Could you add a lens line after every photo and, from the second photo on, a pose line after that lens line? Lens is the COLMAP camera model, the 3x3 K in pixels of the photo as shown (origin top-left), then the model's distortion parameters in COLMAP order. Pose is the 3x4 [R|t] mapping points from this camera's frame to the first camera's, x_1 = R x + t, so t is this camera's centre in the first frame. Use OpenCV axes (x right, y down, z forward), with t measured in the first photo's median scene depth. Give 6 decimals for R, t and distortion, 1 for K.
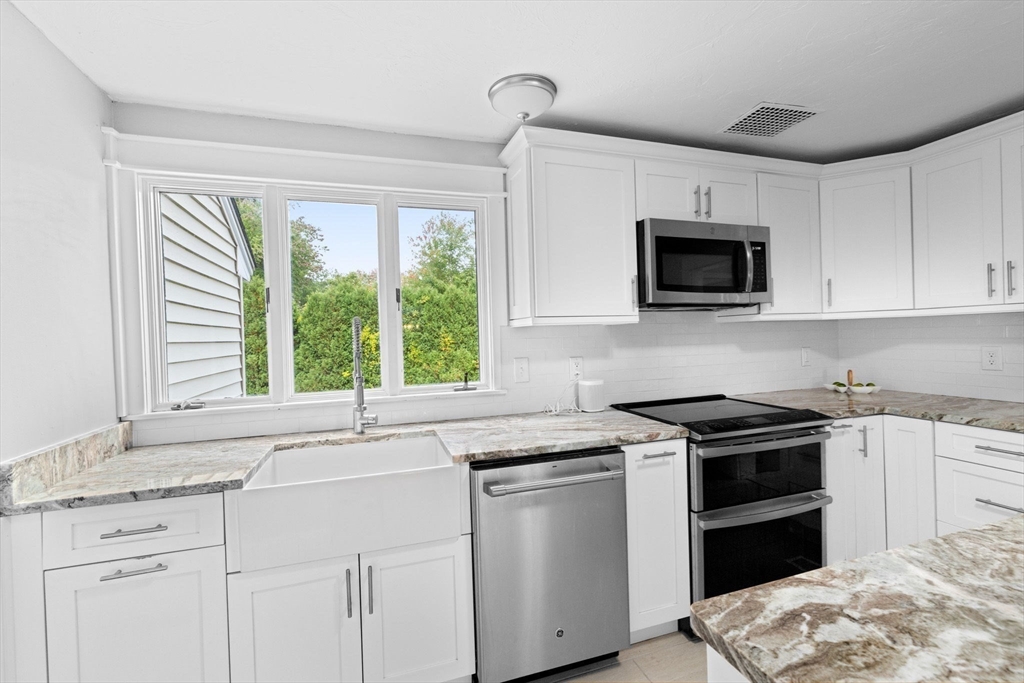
lens RADIAL K [[445.2, 0, 508.6], [0, 445.2, 339.4], [0, 0, 1]] dist [0.002504, 0.000963]
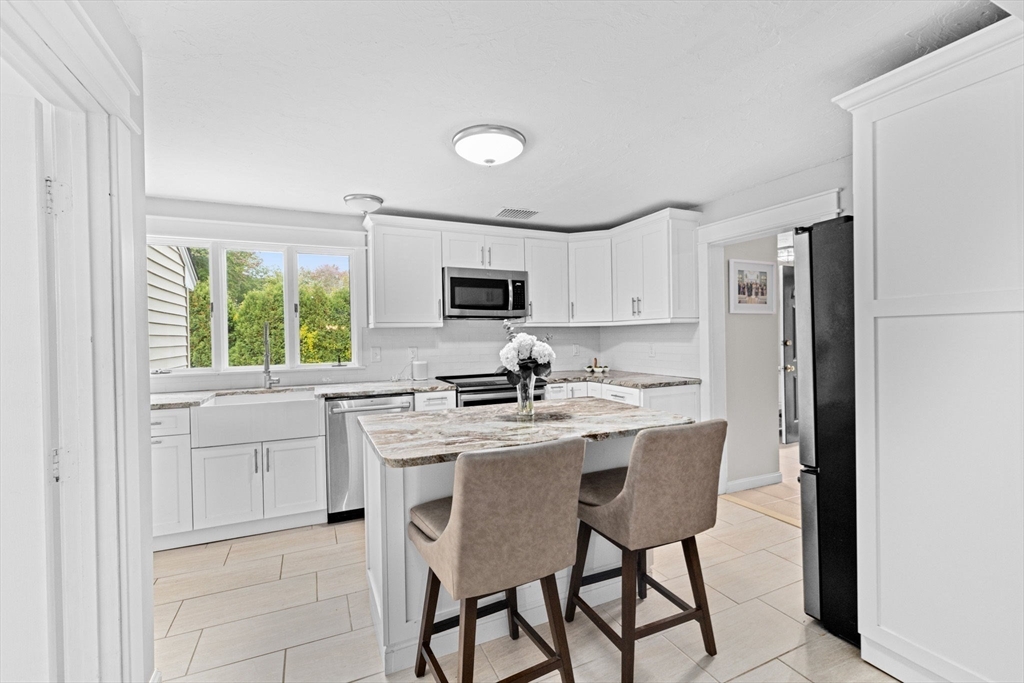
lens RADIAL K [[445.2, 0, 507.7], [0, 445.2, 341.3], [0, 0, 1]] dist [0.002504, 0.000963]
pose [[0.994027, 0.011667, 0.108505, 0.354632], [-0.011795, 0.999930, 0.000545, 0.014314], [-0.108491, -0.001821, 0.994096, -0.725962]]
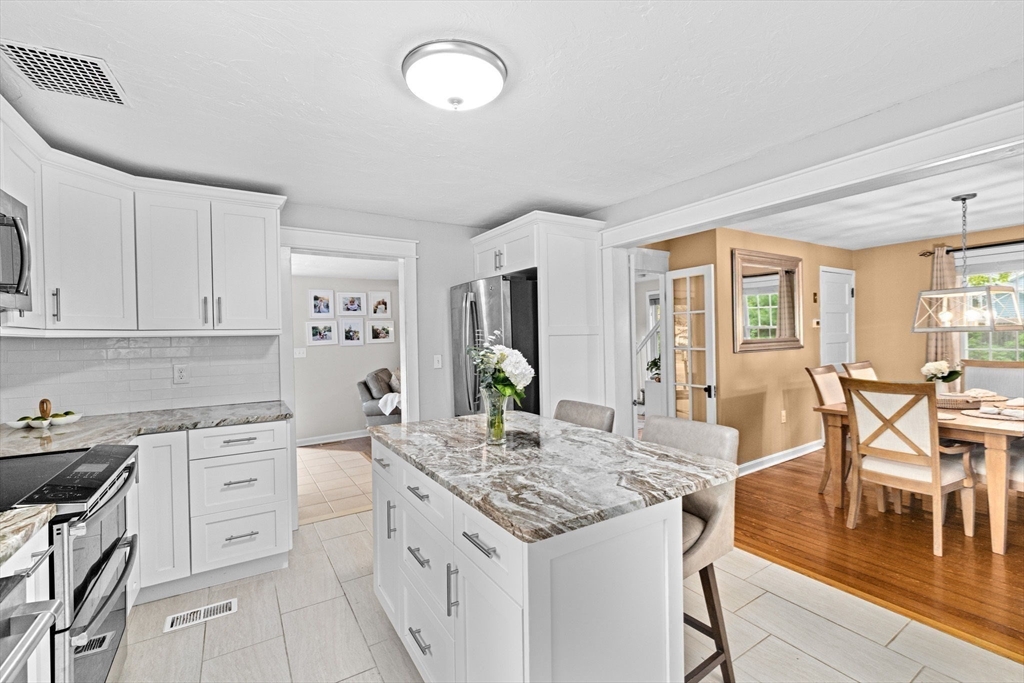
lens RADIAL K [[445.2, 0, 512.0], [0, 445.2, 340.7], [0, 0, 1]] dist [0.002504, 0.000963]
pose [[-0.244188, 0.024487, 0.969419, -0.330608], [0.033238, 0.999305, -0.016870, 0.003226], [-0.969158, 0.028102, -0.244832, 0.461583]]
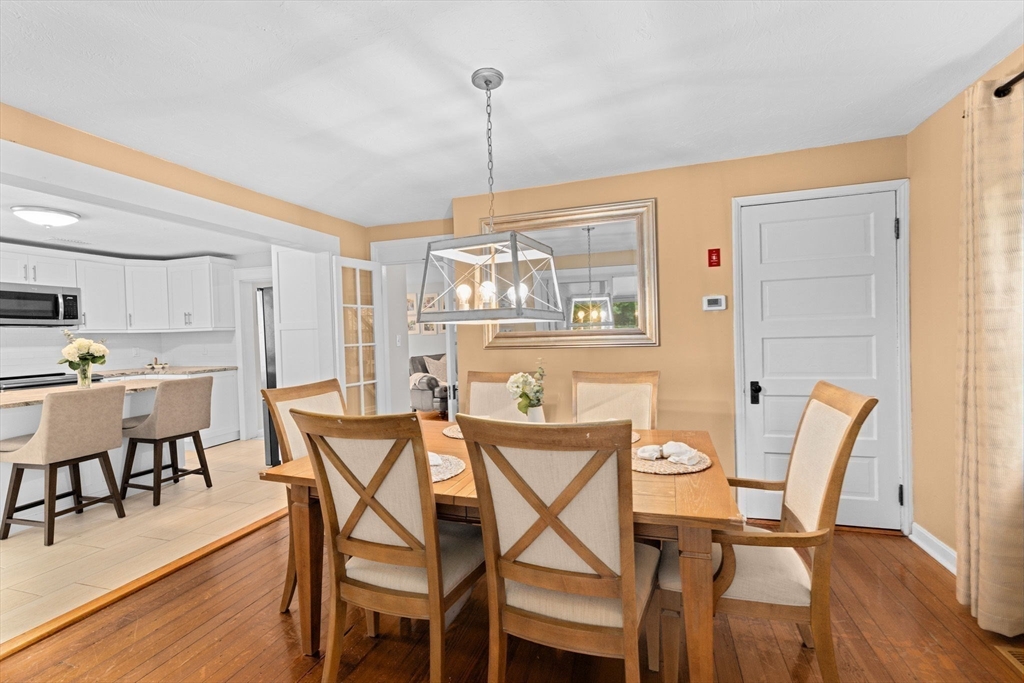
lens RADIAL K [[445.2, 0, 513.3], [0, 445.2, 341.6], [0, 0, 1]] dist [0.002504, 0.000963]
pose [[0.593580, -0.002684, 0.804771, 0.118847], [0.013991, 0.999878, -0.006985, 0.042176], [-0.804654, 0.015406, 0.593545, -1.979575]]
